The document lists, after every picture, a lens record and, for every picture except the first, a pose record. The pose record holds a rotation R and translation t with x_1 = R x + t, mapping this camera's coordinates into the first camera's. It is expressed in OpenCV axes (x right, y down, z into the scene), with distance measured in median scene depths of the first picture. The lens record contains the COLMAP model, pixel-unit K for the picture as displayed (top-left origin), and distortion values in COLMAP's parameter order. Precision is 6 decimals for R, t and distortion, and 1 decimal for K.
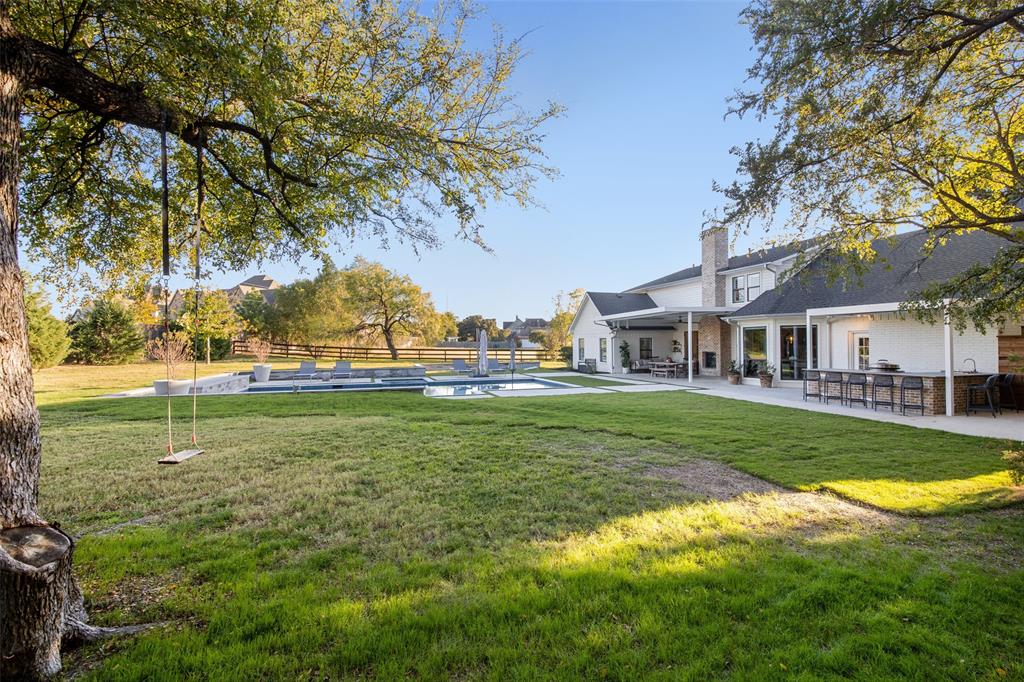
lens RADIAL K [[462.0, 0, 512.7], [0, 462.0, 339.1], [0, 0, 1]] dist [0.009634, -0.000090]
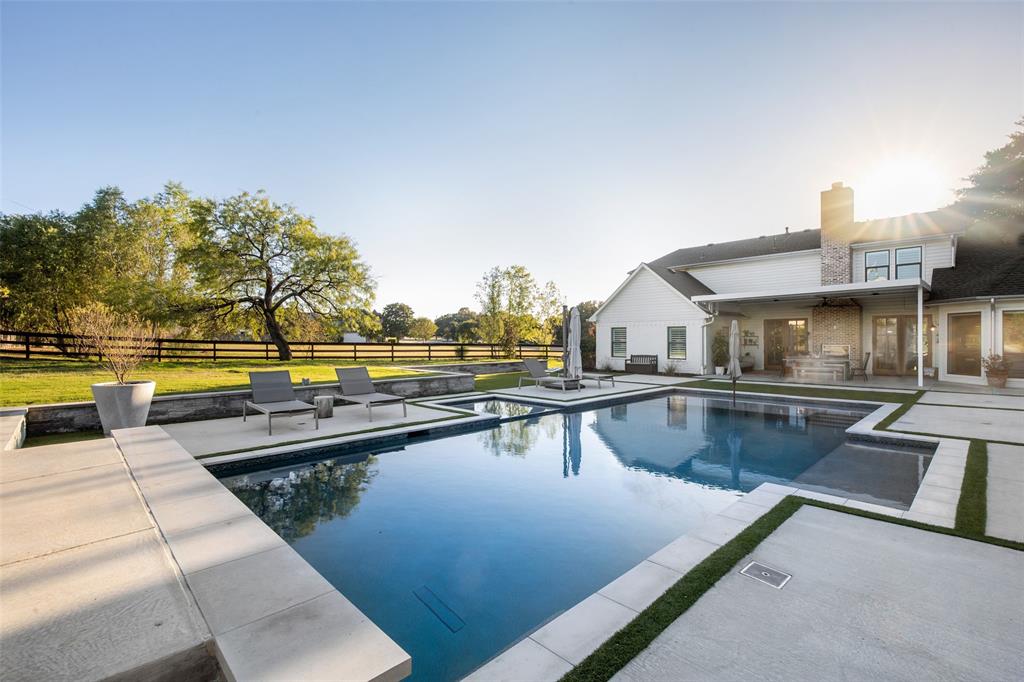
lens RADIAL K [[462.0, 0, 512.7], [0, 462.0, 339.1], [0, 0, 1]] dist [0.009634, -0.000090]
pose [[0.881123, 0.004290, 0.472868, -0.373774], [-0.006954, 0.999968, 0.003885, 0.017466], [-0.472836, -0.006712, 0.881125, 0.444557]]
